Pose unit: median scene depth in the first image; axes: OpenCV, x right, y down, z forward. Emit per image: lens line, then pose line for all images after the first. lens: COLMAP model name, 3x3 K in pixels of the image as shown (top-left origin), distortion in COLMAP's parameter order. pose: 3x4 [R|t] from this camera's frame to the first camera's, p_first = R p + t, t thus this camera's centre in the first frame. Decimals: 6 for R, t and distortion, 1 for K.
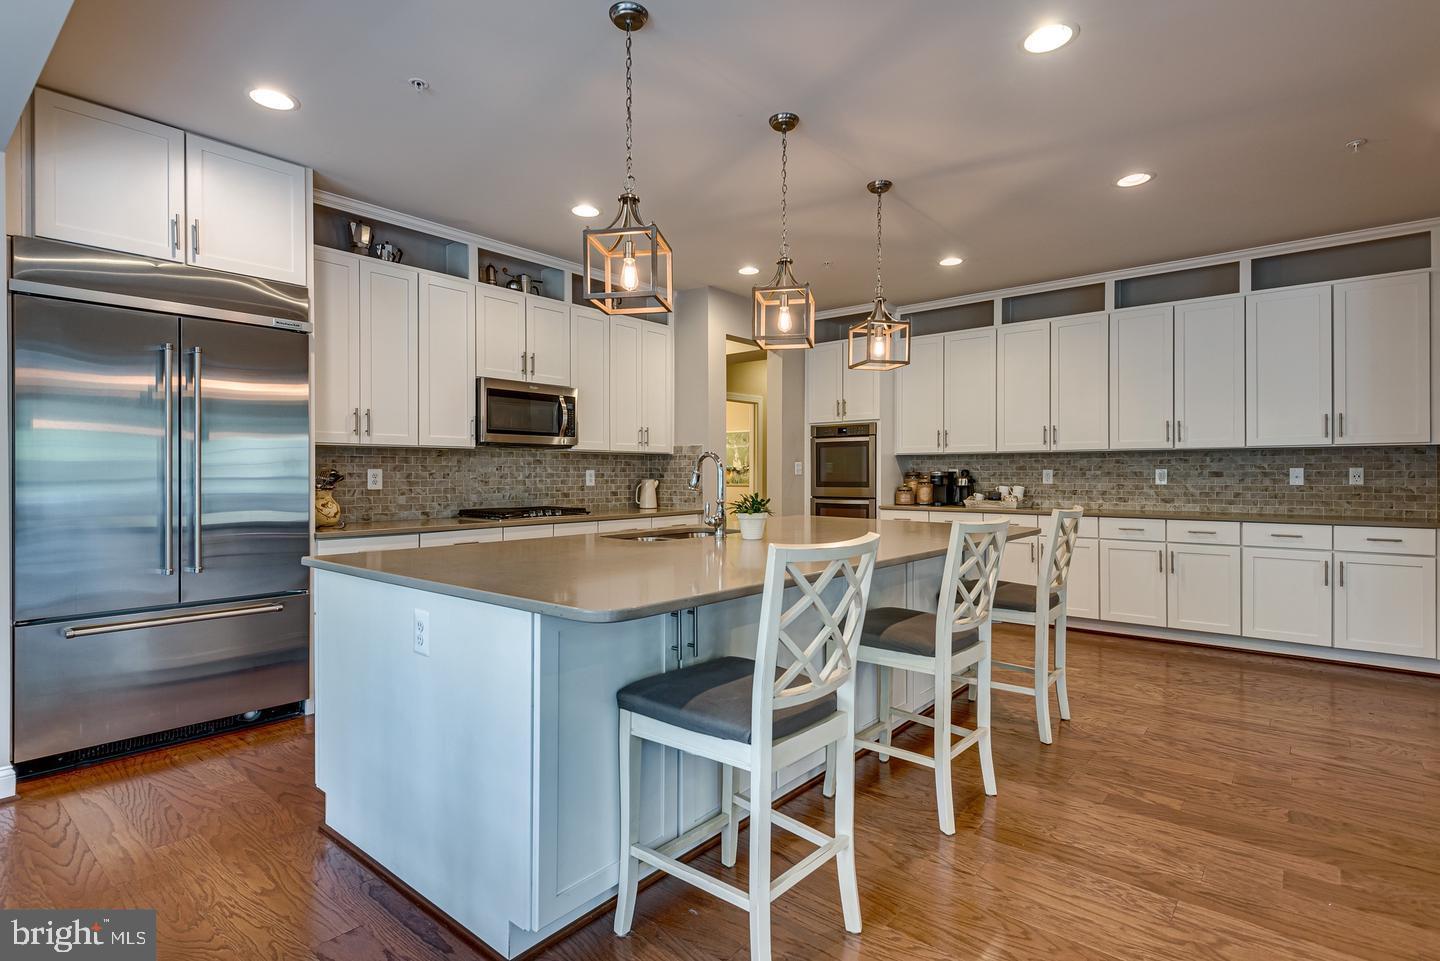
lens RADIAL K [[724.2, 0, 707.9], [0, 724.2, 470.7], [0, 0, 1]] dist [0.034019, -0.009895]
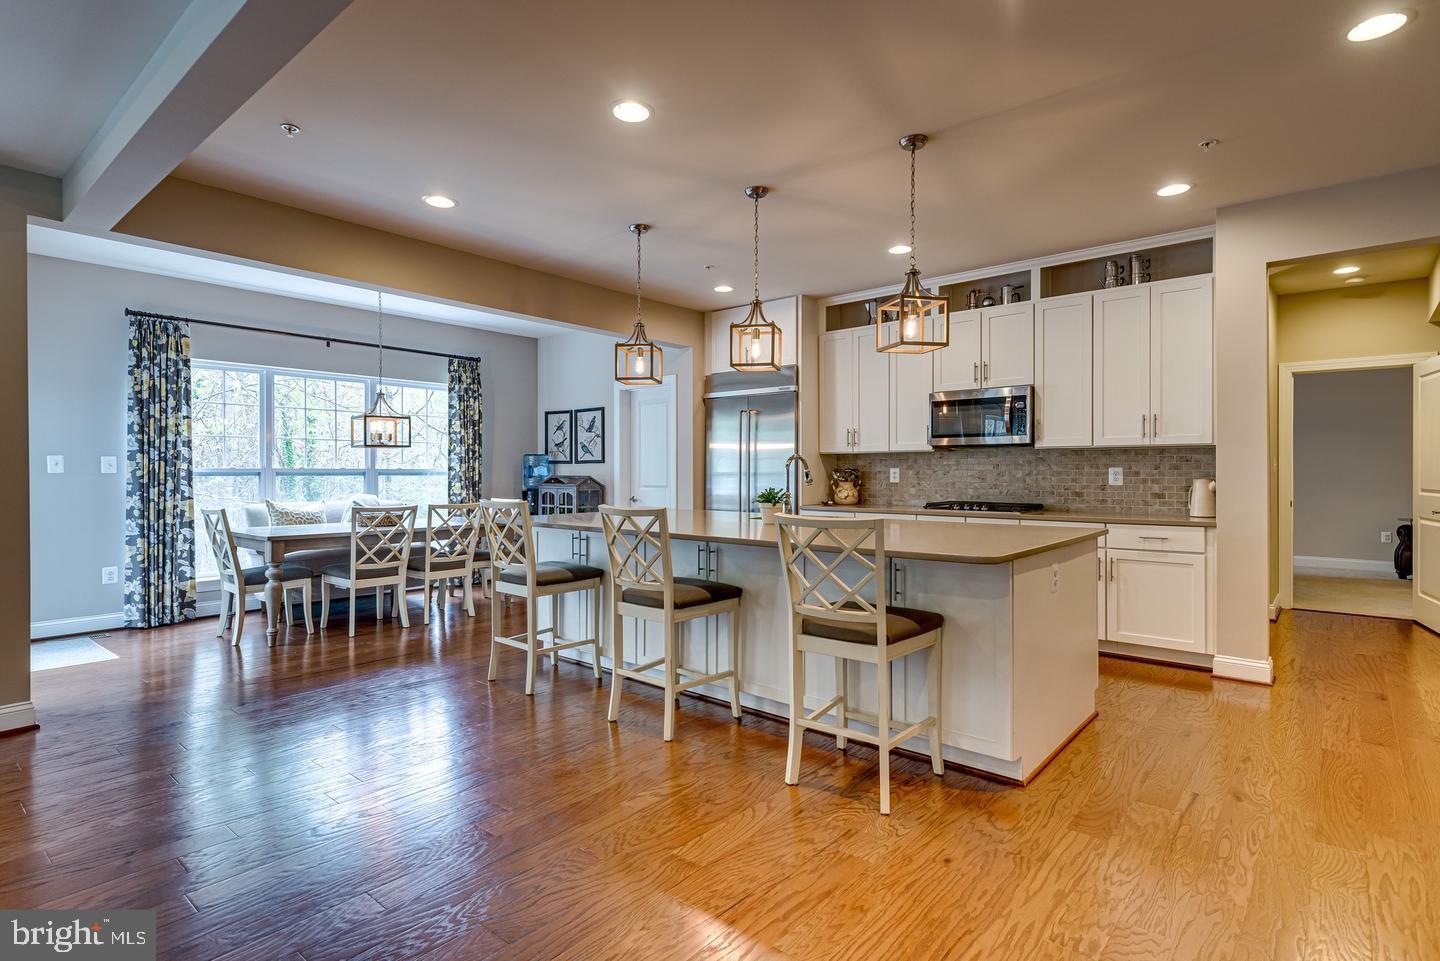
lens RADIAL K [[724.2, 0, 712.5], [0, 724.2, 473.3], [0, 0, 1]] dist [0.034019, -0.009895]
pose [[-0.017564, 0.003939, -0.999838, 0.837817], [0.004751, 0.999981, 0.003856, 0.000437], [0.999834, -0.004682, -0.017582, 0.583613]]
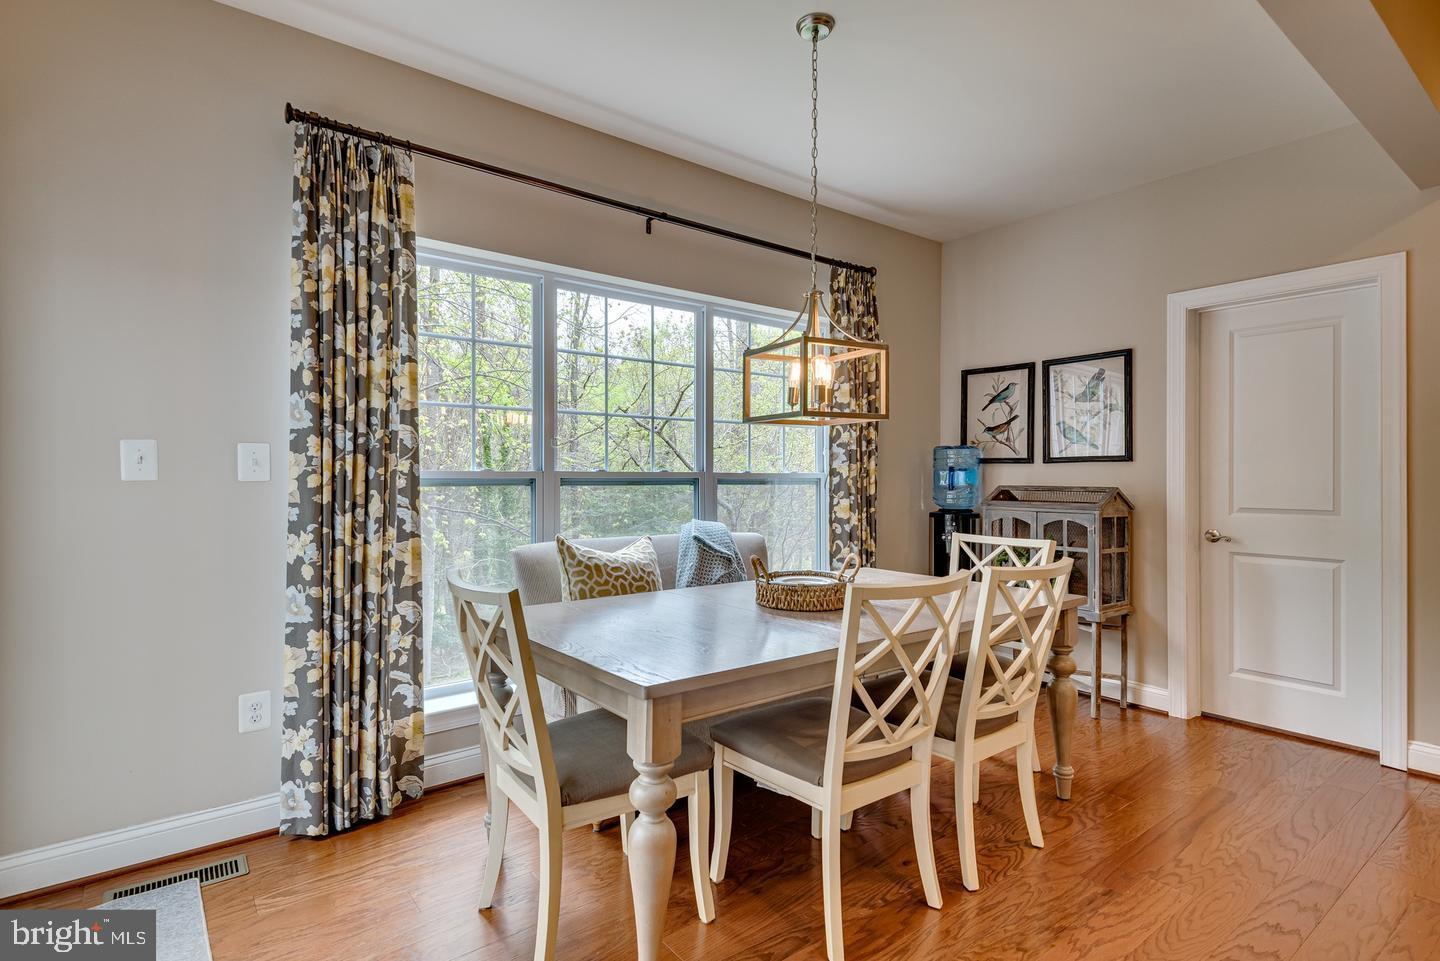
lens RADIAL K [[724.2, 0, 723.4], [0, 724.2, 475.9], [0, 0, 1]] dist [0.034019, -0.009895]
pose [[-0.210092, -0.000543, -0.977682, 0.181988], [0.004158, 0.999990, -0.001449, -0.001087], [0.977673, -0.004370, -0.210087, 0.084105]]
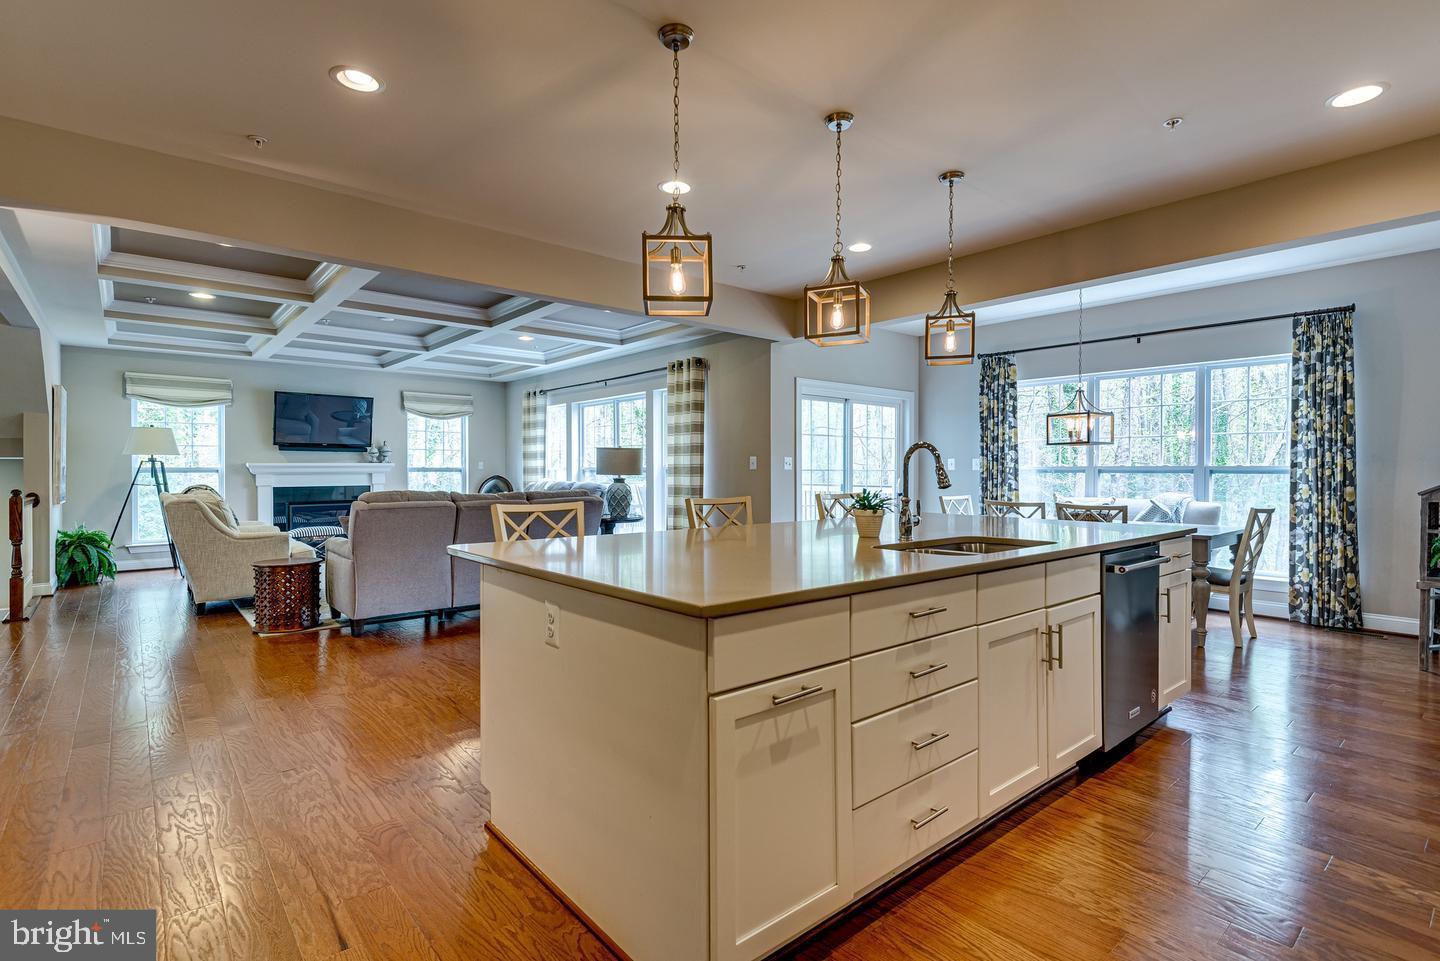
lens RADIAL K [[692.5, 0, 715.9], [0, 692.5, 477.2], [0, 0, 1]] dist [0.013087, -0.000162]
pose [[-0.984986, -0.002394, 0.172617, 0.070939], [-0.001473, 0.999984, 0.005465, 0.008113], [-0.172628, 0.005128, -0.984974, 1.218129]]
